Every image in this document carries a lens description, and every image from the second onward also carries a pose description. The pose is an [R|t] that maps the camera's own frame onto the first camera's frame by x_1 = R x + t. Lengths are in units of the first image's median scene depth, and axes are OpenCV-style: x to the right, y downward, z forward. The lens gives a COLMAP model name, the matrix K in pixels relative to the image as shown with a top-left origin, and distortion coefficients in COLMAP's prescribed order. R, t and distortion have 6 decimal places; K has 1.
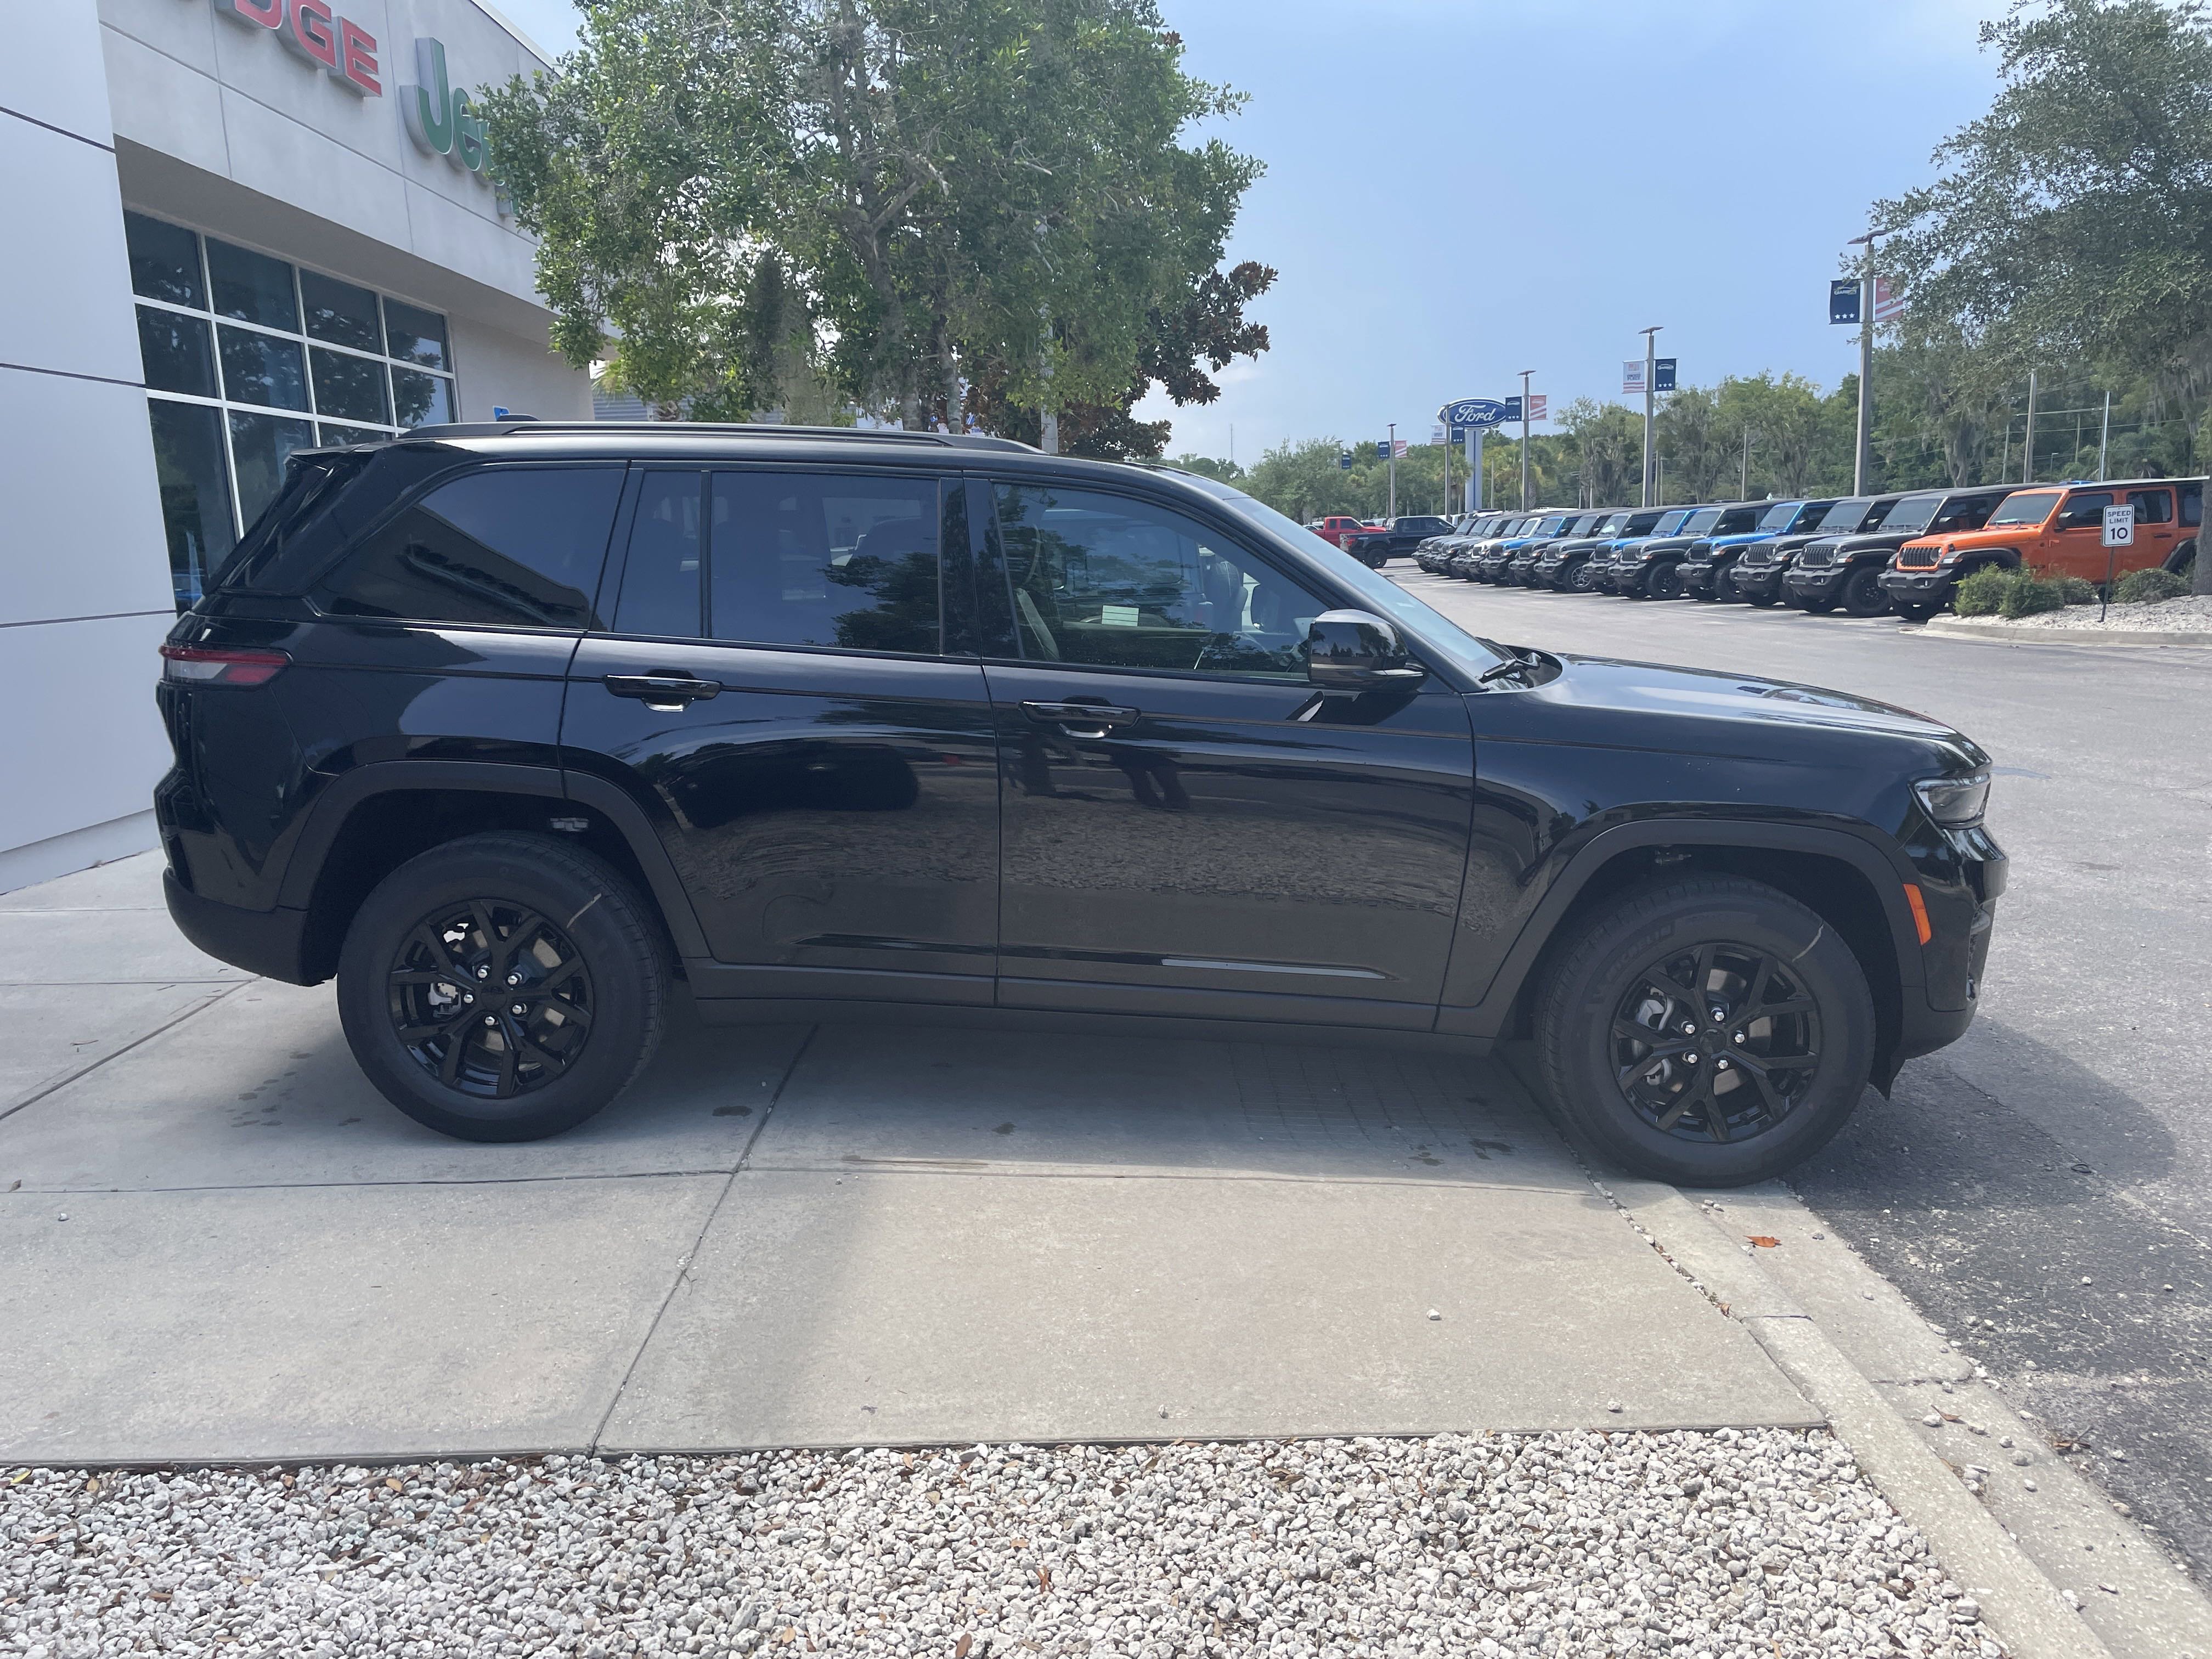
lens RADIAL K [[1667.7, 0, 1106.0], [0, 1667.7, 829.5], [0, 0, 1]] dist [0.085318, -0.107923]
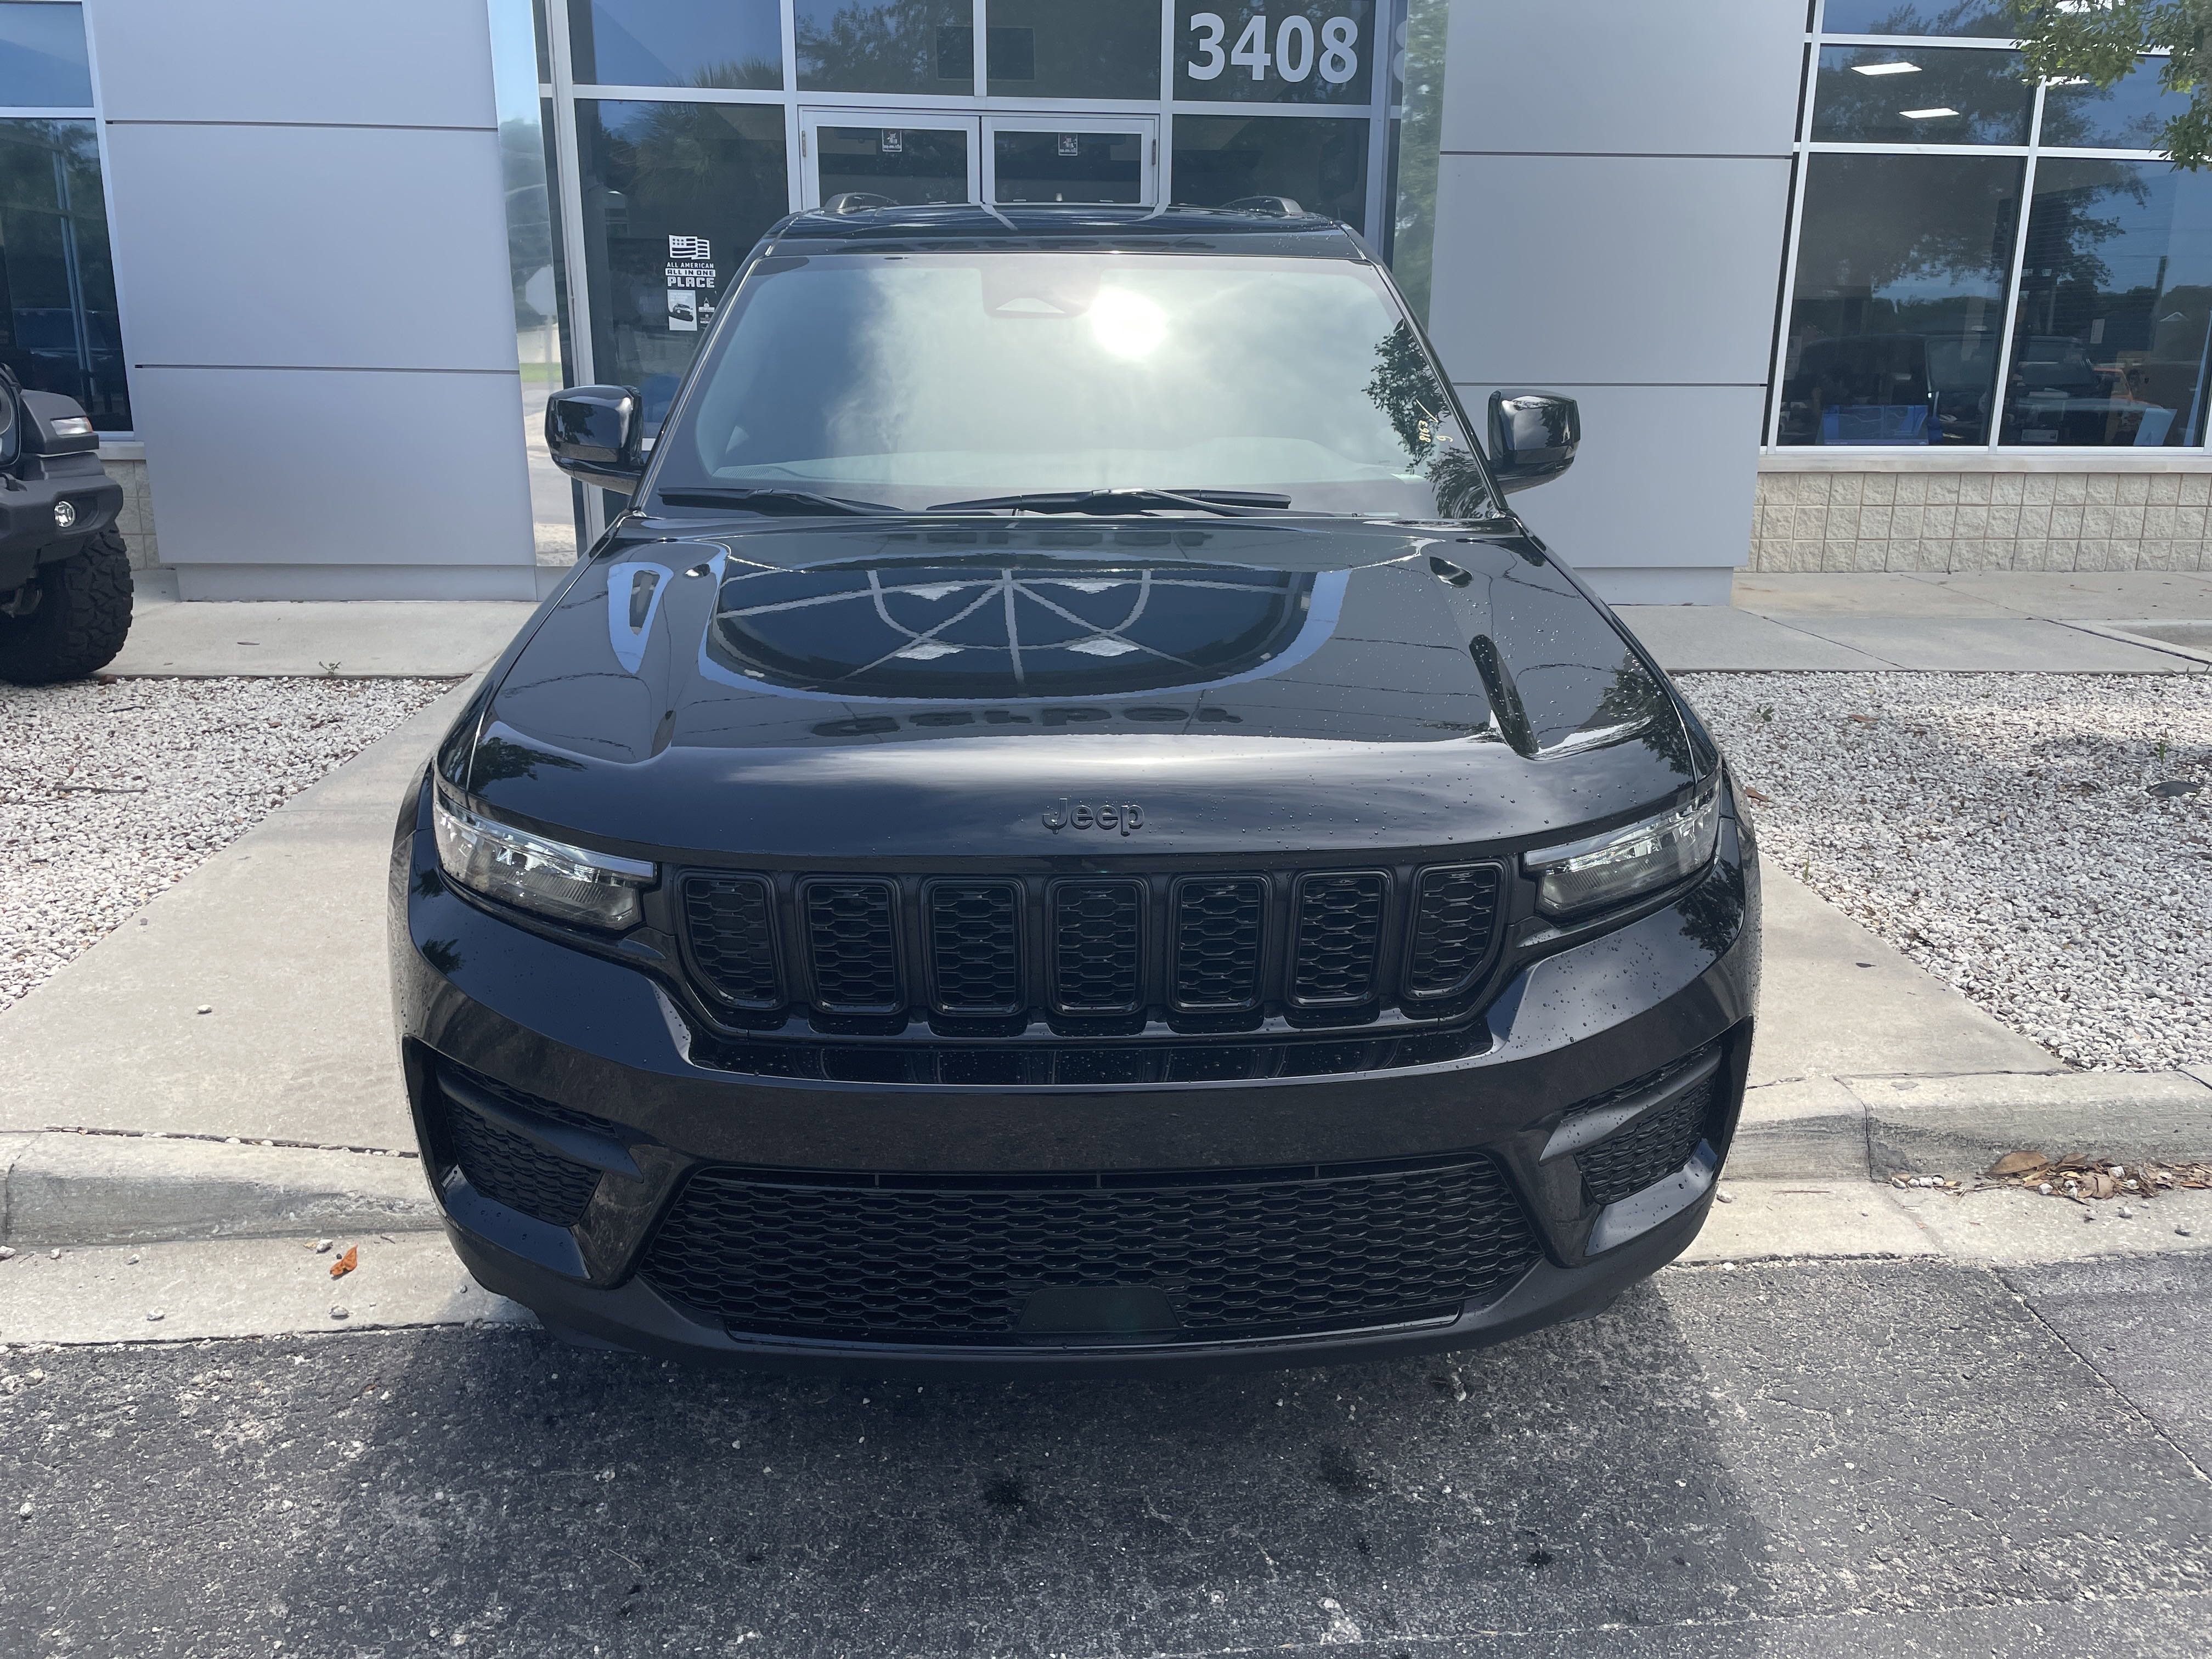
lens RADIAL K [[1667.7, 0, 1106.0], [0, 1667.7, 829.5], [0, 0, 1]] dist [0.085318, -0.107923]
pose [[0.076257, 0.304108, -0.949580, 0.980060], [-0.183373, 0.940387, 0.286438, -0.199547], [0.980081, 0.152284, 0.127476, 1.103932]]
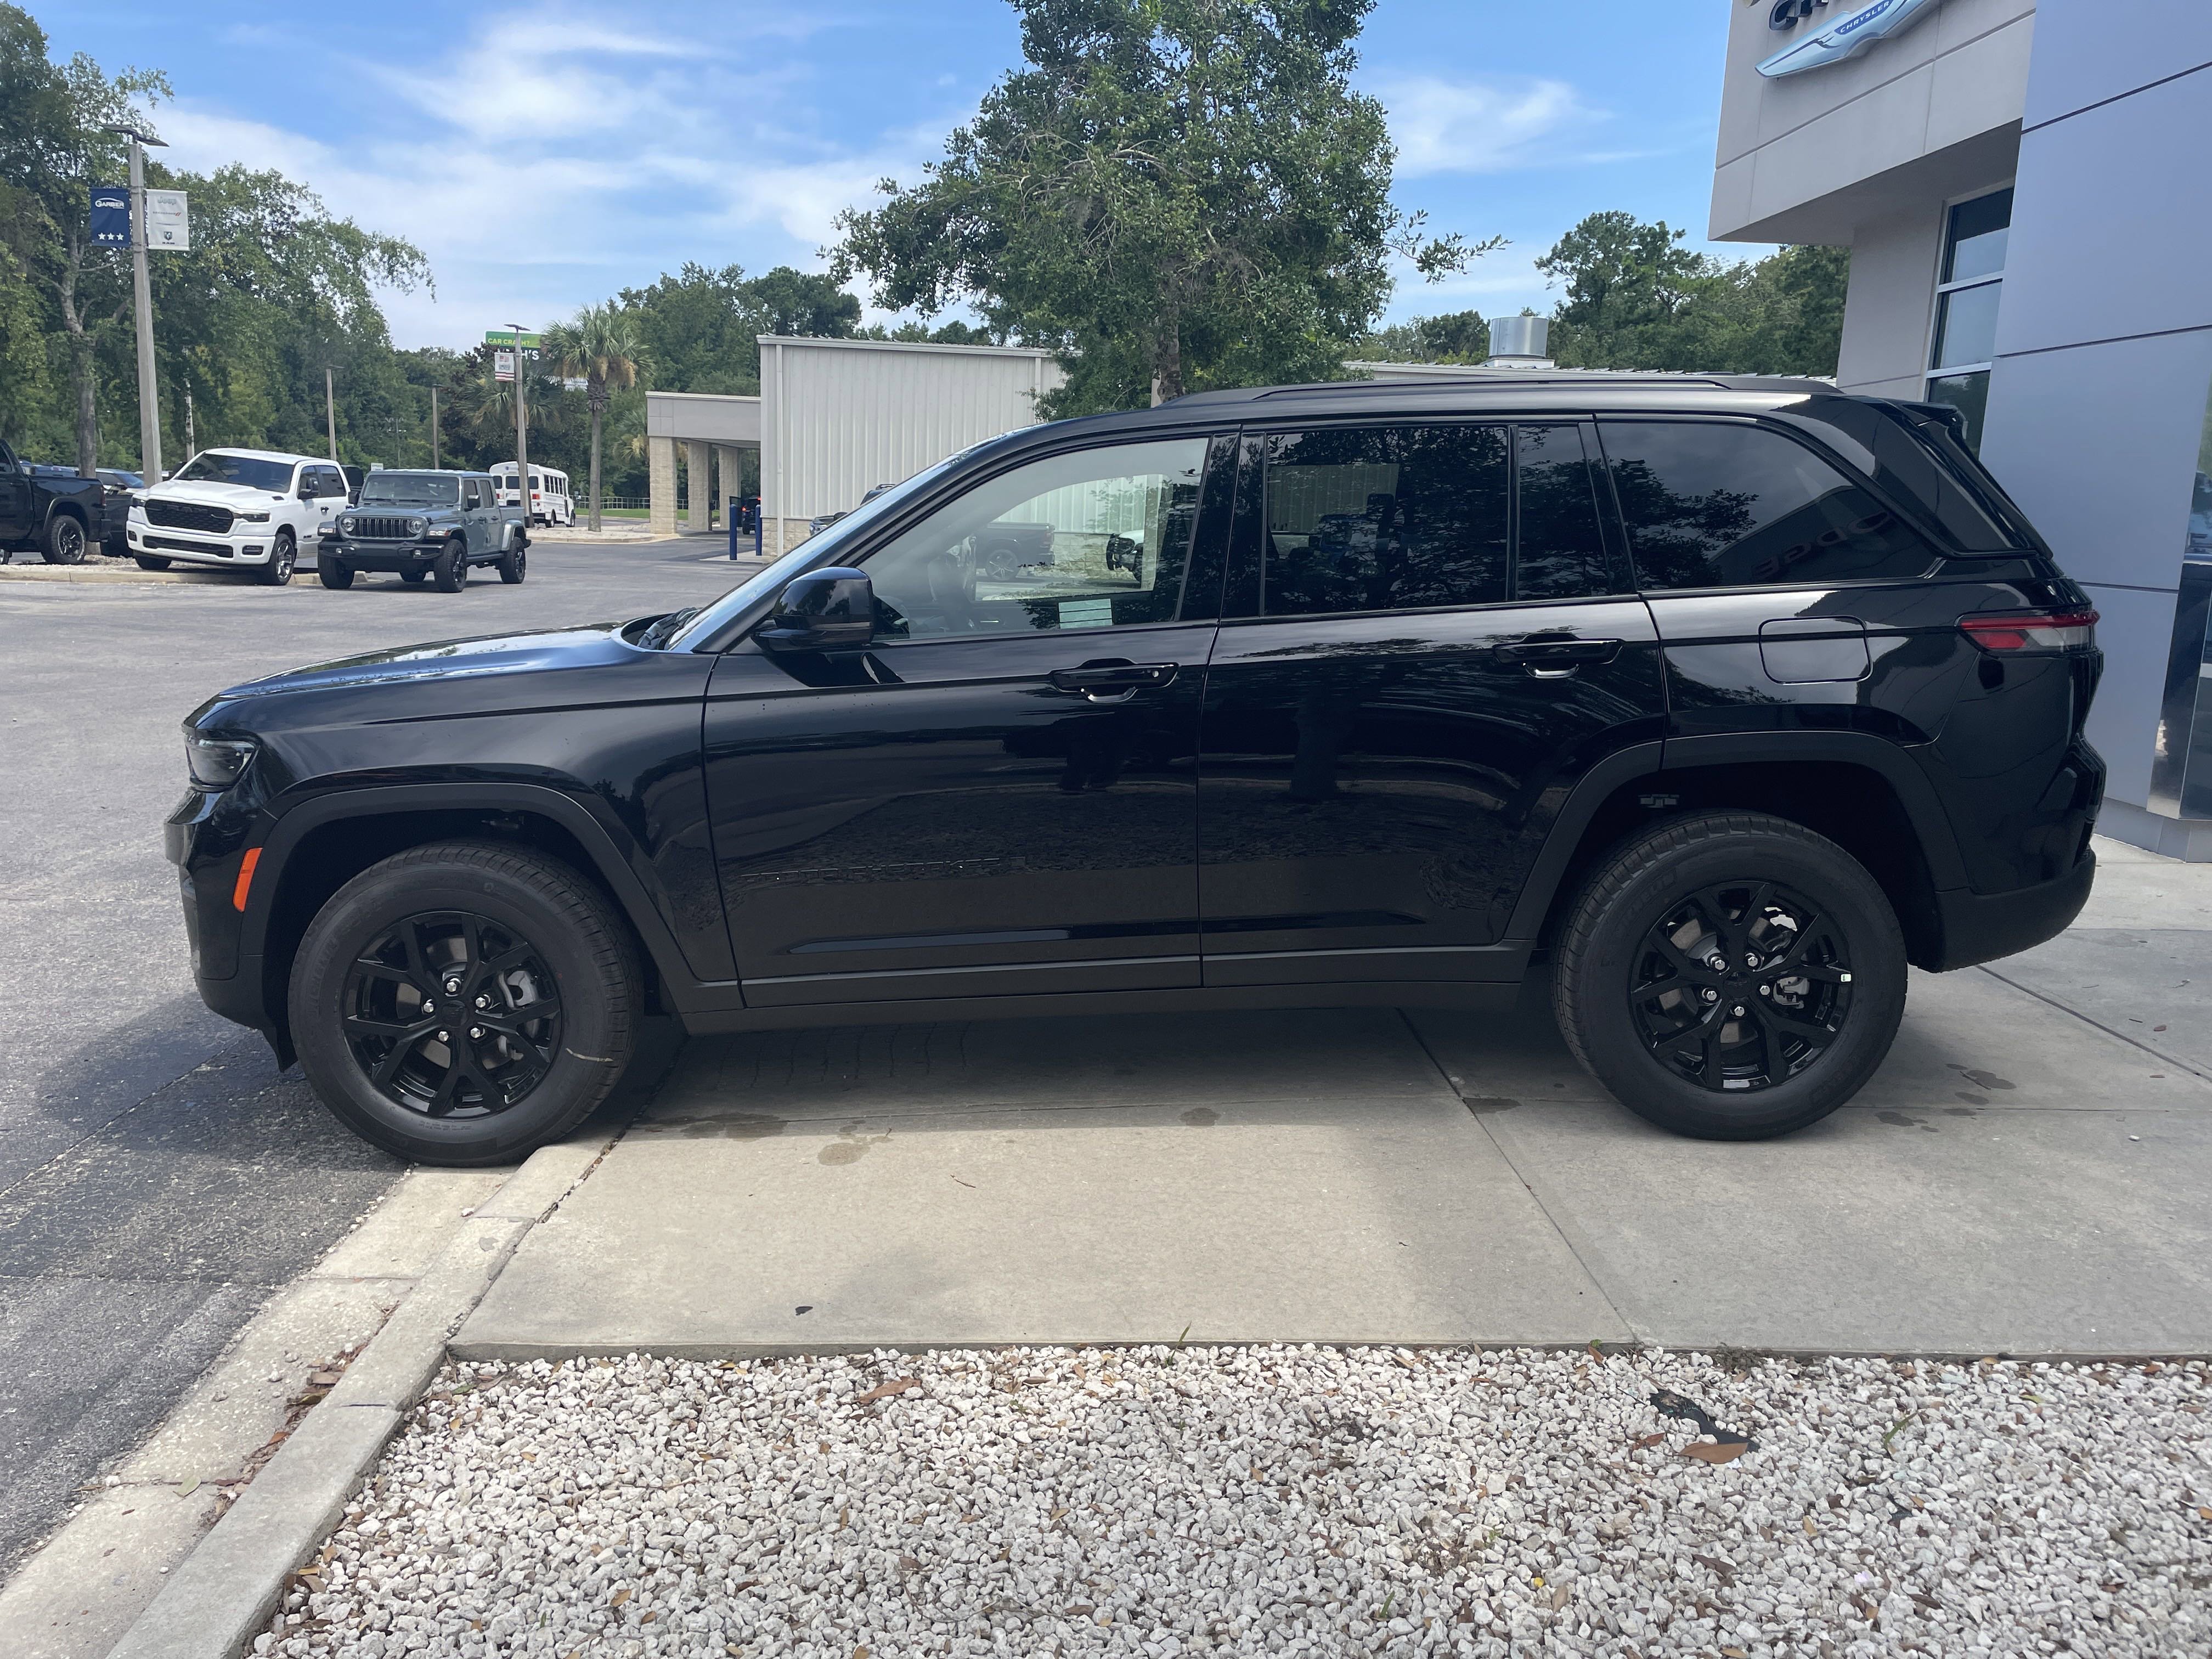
lens RADIAL K [[1662.8, 0, 1073.8], [0, 1662.8, 826.9], [0, 0, 1]] dist [0.072815, -0.099150]
pose [[-0.999831, 0.002836, -0.018140, 0.033314], [-0.003793, 0.934785, 0.355194, -0.387949], [0.017965, 0.355203, -0.934617, 2.256213]]
